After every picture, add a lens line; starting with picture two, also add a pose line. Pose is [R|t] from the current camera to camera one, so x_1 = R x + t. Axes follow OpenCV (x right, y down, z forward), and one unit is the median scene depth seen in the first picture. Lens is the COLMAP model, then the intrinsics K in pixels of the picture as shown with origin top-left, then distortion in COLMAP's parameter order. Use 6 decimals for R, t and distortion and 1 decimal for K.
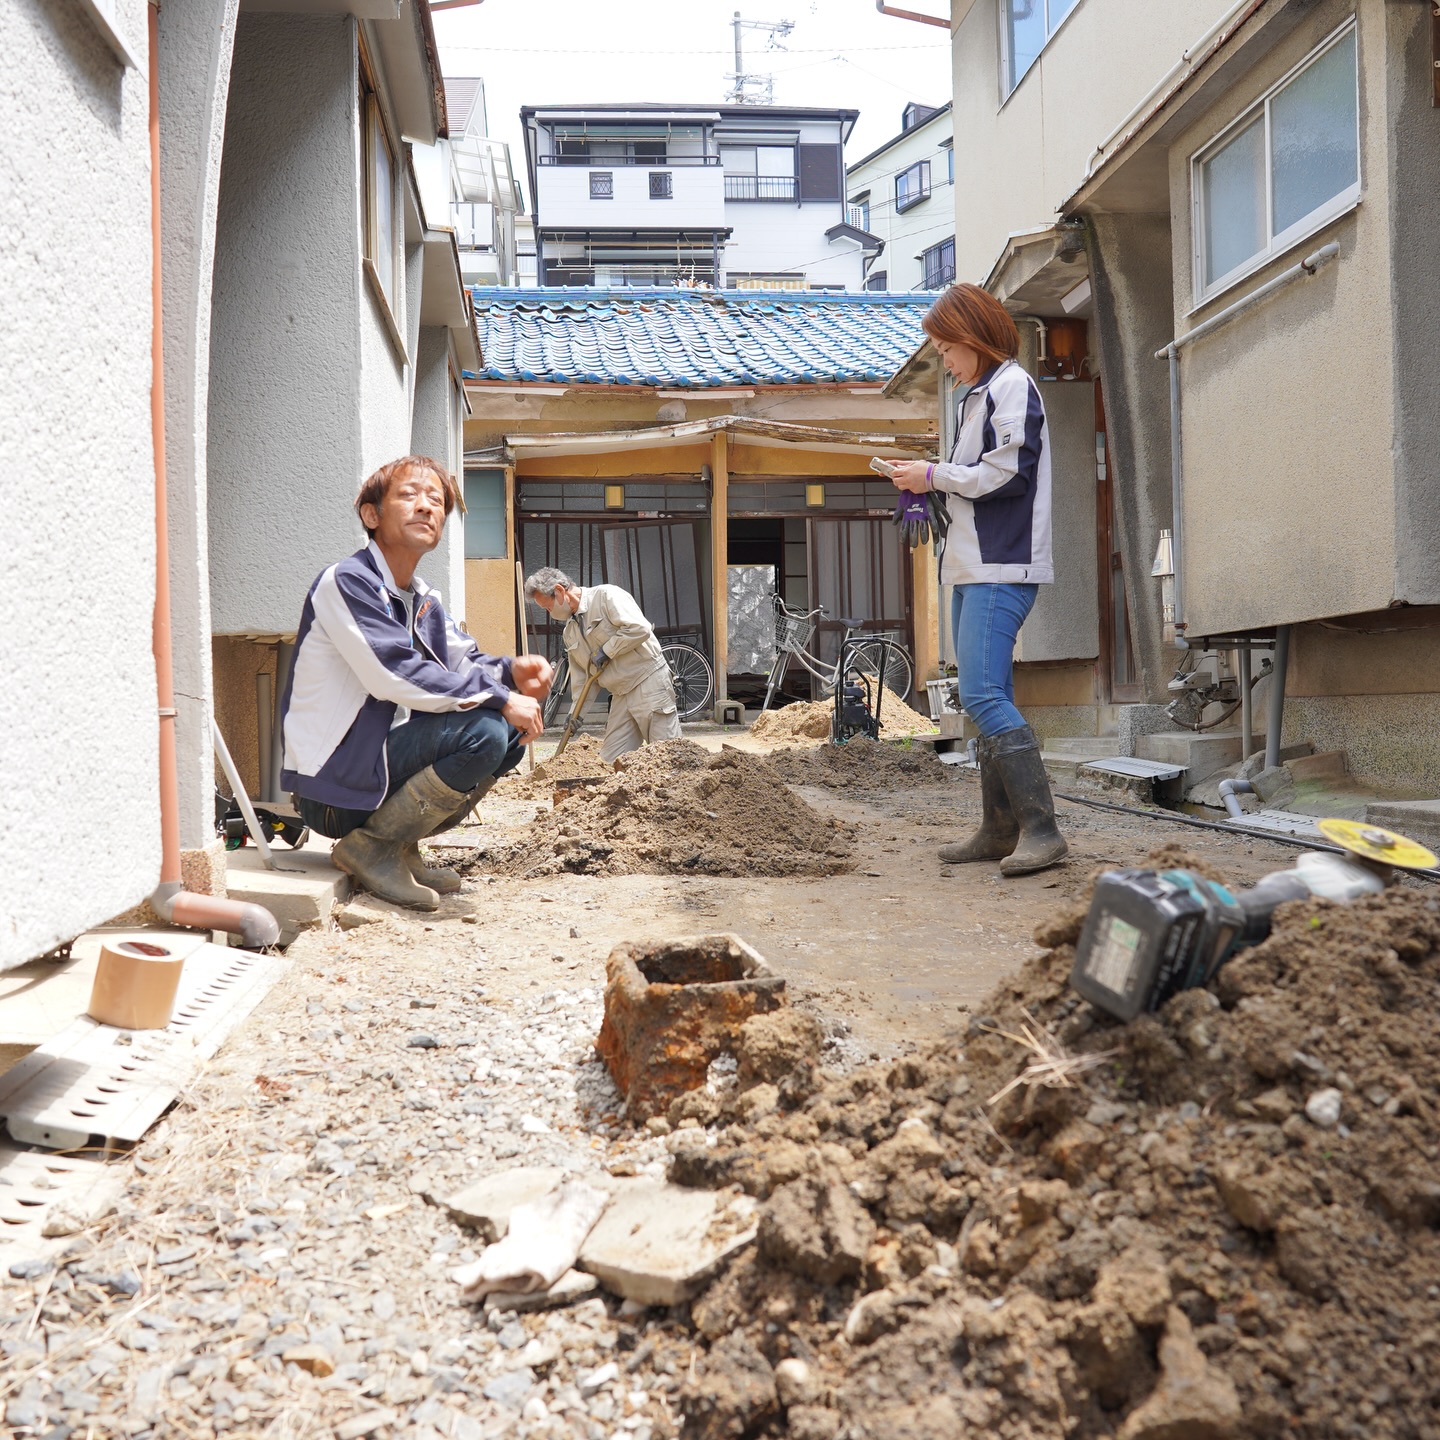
lens RADIAL K [[1520.3, 0, 720.0], [0, 1520.3, 720.0], [0, 0, 1]] dist [-0.057179, 0.069009]
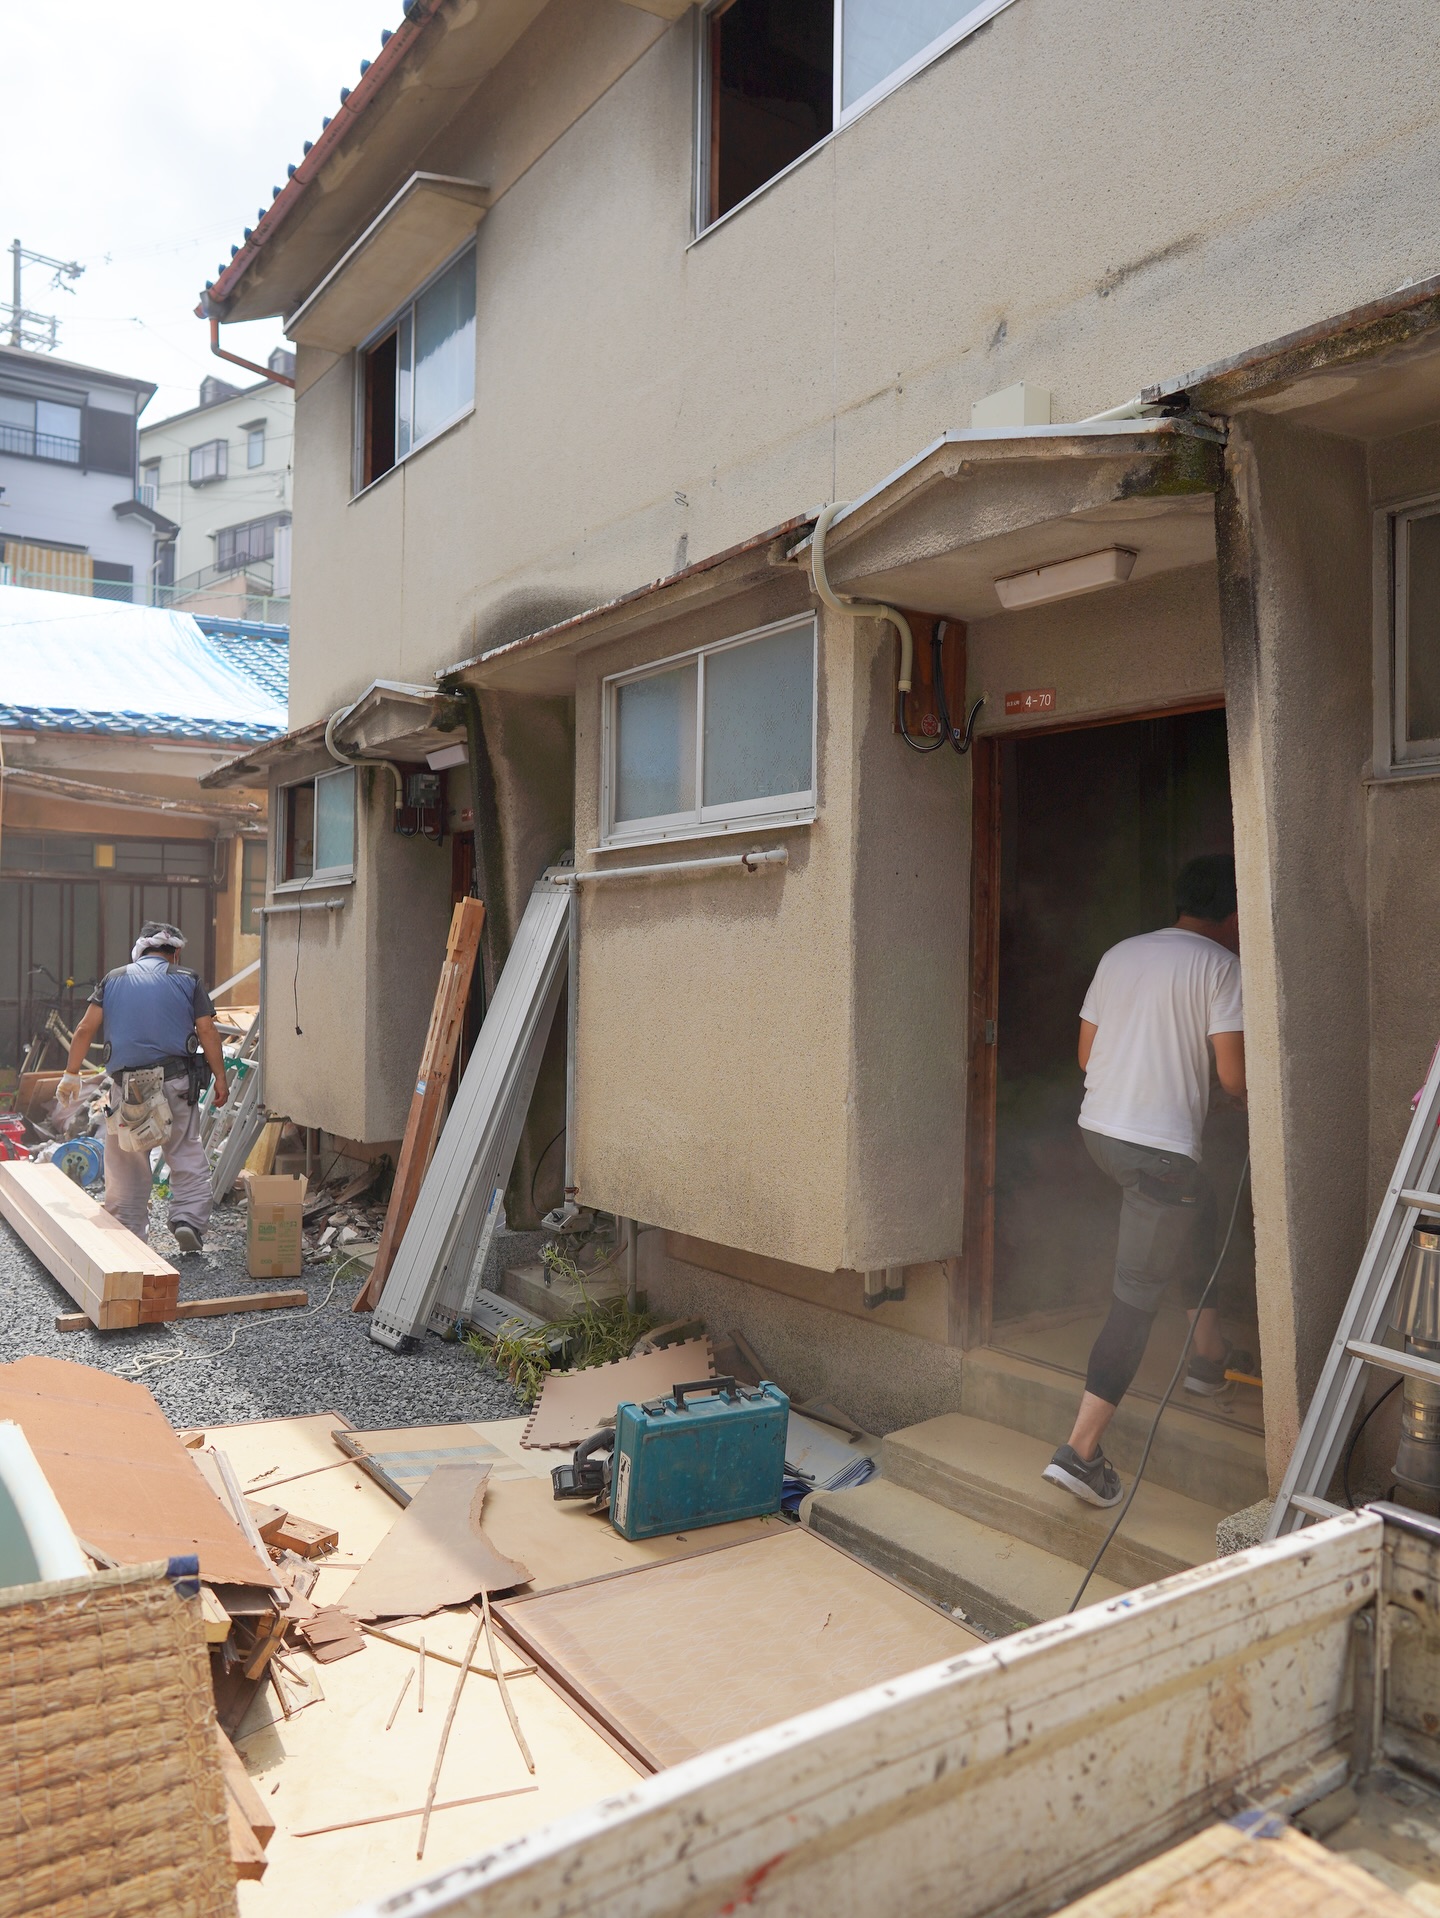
lens RADIAL K [[1454.4, 0, 720.0], [0, 1454.4, 959.0], [0, 0, 1]] dist [-0.004641, 0.005781]
pose [[0.885175, 0.040172, 0.463521, -0.011246], [-0.030352, 0.999129, -0.028628, -0.079401], [-0.464267, 0.011272, 0.885623, 0.083626]]
